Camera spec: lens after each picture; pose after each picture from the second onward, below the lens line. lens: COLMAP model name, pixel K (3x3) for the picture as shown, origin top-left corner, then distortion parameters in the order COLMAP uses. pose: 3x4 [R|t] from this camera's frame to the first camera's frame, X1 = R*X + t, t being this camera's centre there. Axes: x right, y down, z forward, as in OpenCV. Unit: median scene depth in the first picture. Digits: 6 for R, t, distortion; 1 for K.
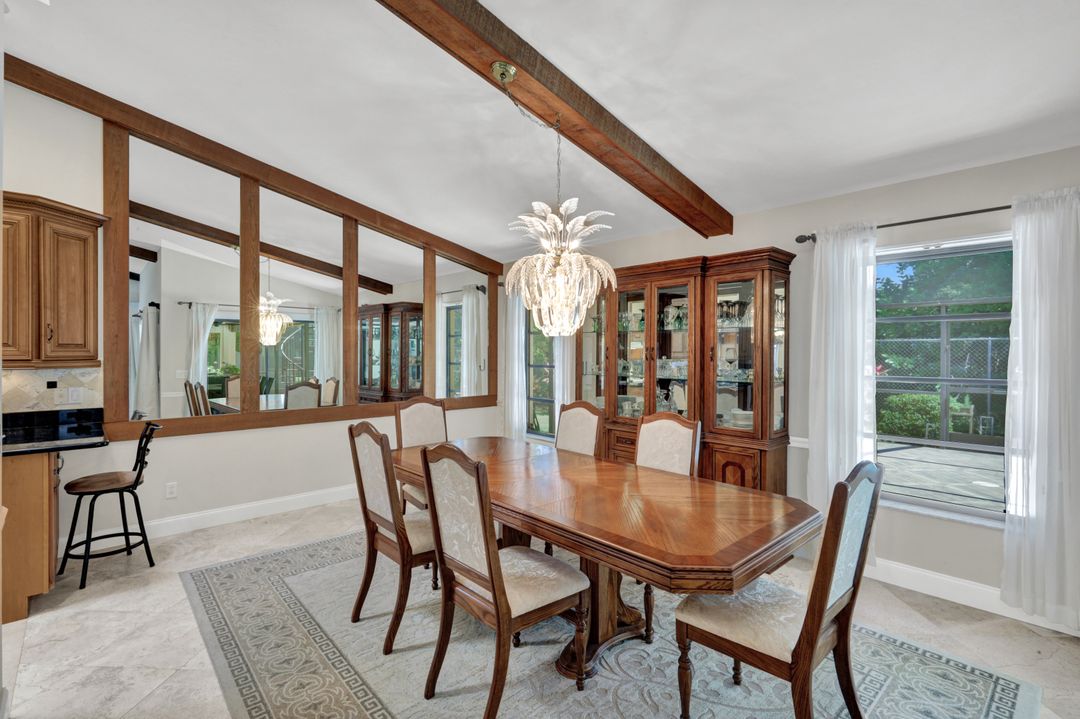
lens RADIAL K [[486.8, 0, 540.3], [0, 486.8, 355.0], [0, 0, 1]] dist [-0.001536, -0.000560]
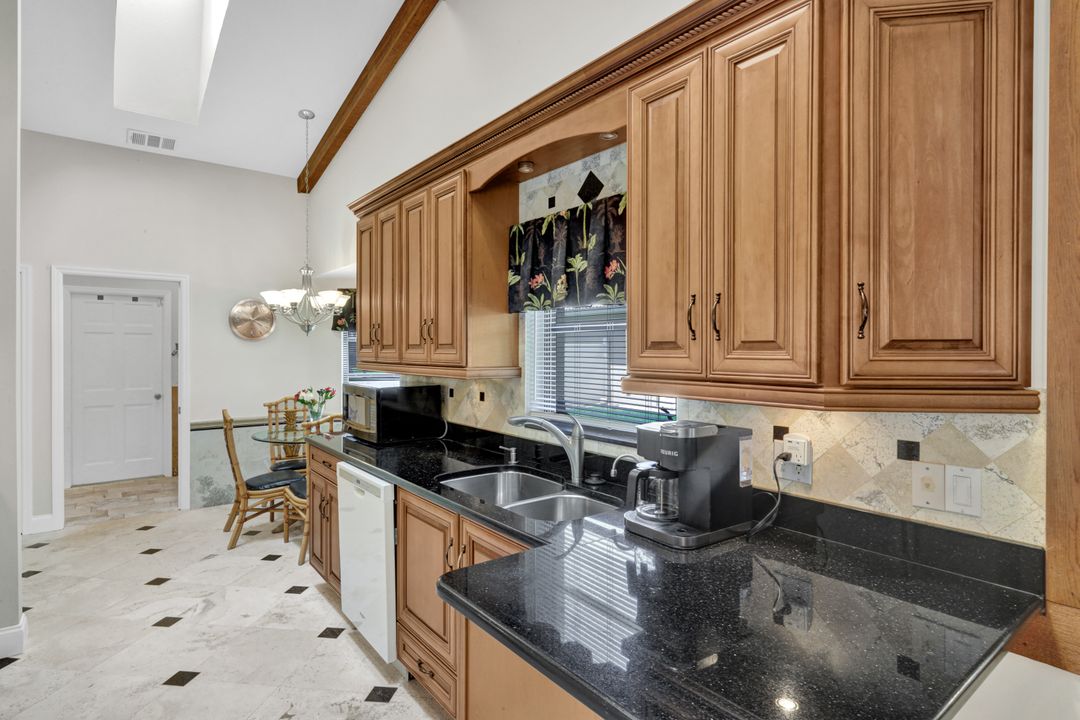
lens RADIAL K [[563.5, 0, 527.0], [0, 563.5, 342.9], [0, 0, 1]] dist [0.005766, 0.000842]
pose [[-0.091241, -0.007569, -0.995800, -0.557193], [0.000556, 0.999971, -0.007651, -0.017474], [0.995829, -0.001252, -0.091235, 0.761279]]
